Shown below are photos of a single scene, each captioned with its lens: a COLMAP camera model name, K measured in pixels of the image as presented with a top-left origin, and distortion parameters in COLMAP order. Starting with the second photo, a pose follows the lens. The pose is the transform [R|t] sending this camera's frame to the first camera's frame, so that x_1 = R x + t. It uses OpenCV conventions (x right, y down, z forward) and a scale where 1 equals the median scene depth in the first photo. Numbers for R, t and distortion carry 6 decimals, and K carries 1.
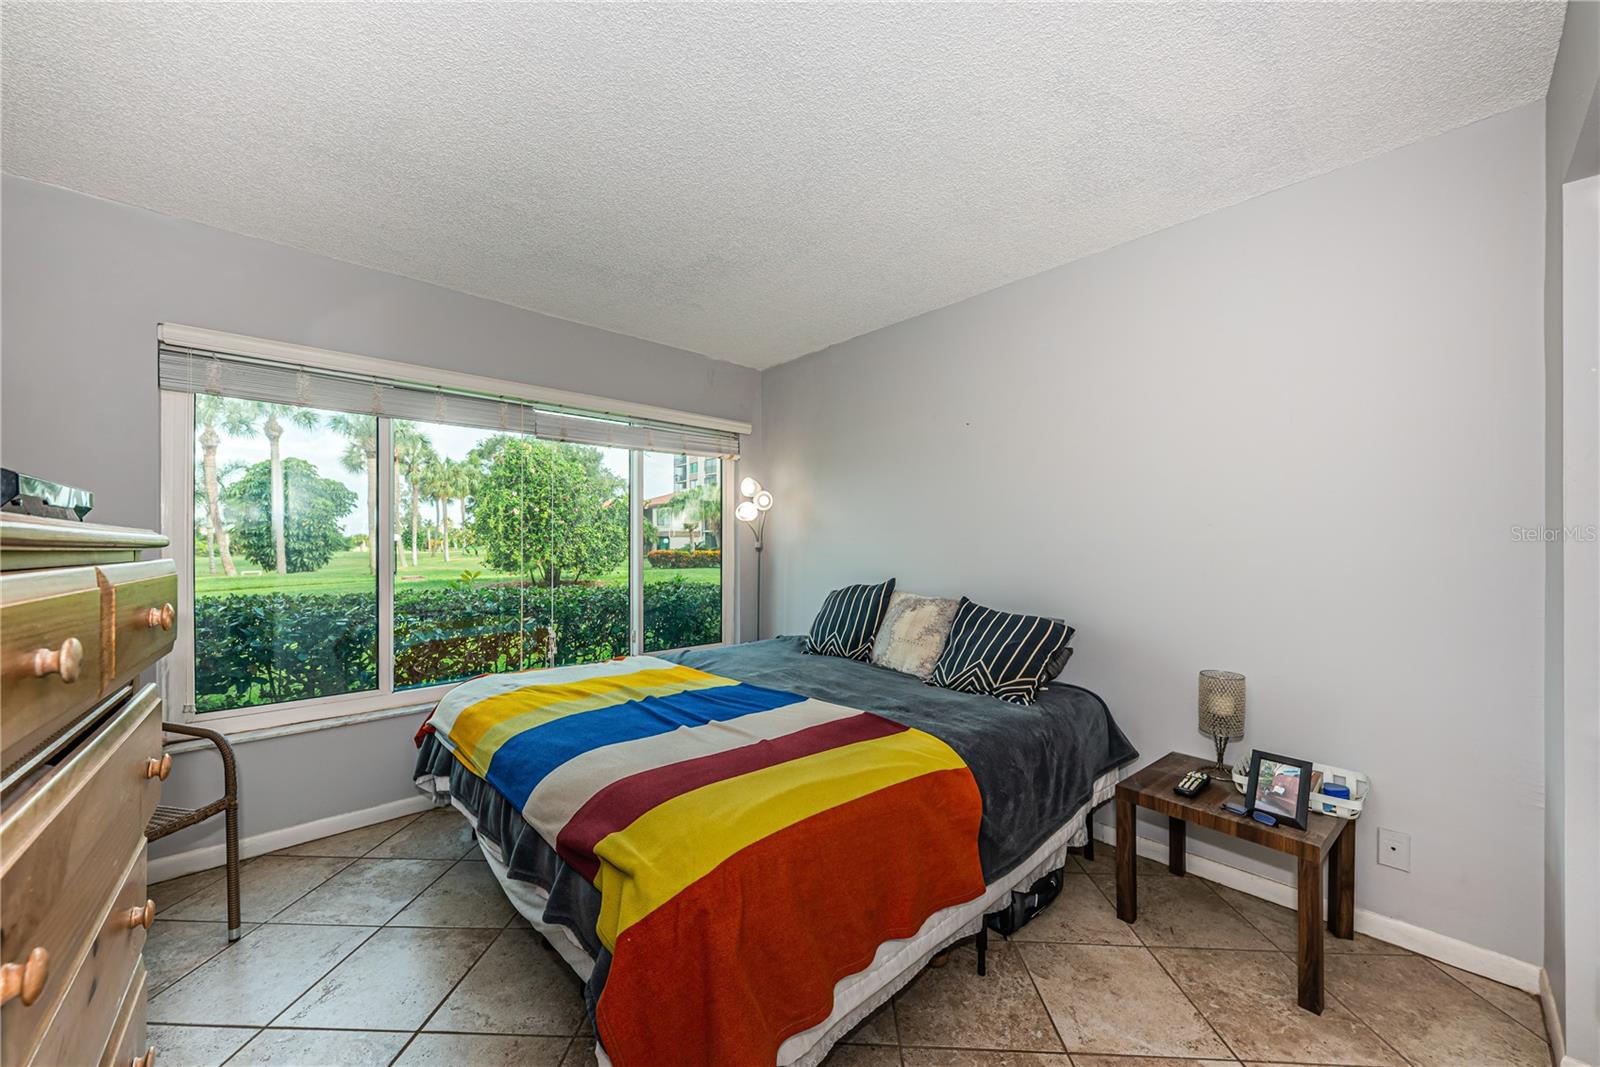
lens RADIAL K [[580.6, 0, 797.6], [0, 580.6, 539.5], [0, 0, 1]] dist [0.001441, -0.000109]
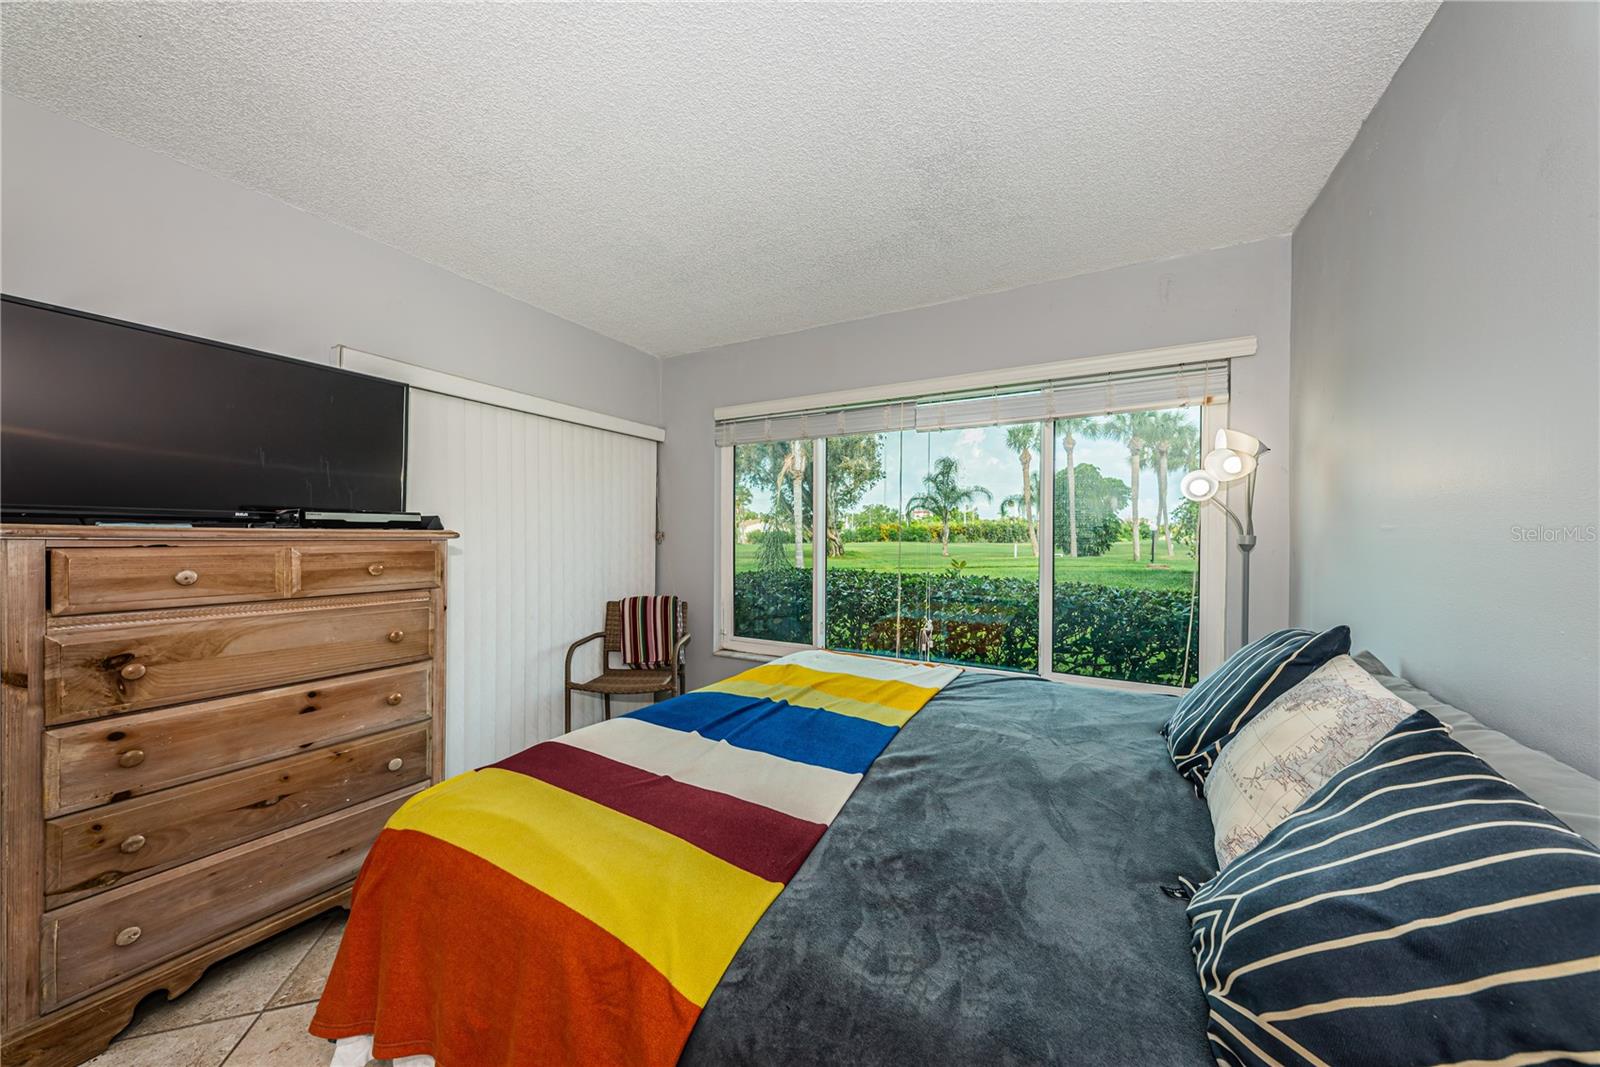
lens RADIAL K [[550.9, 0, 806.1], [0, 550.9, 537.7], [0, 0, 1]] dist [-0.000439, 0.000062]
pose [[0.325922, 0.007995, -0.945363, 0.437748], [0.007192, 0.999914, 0.010936, -0.001188], [0.945369, -0.010364, 0.325836, 0.548835]]
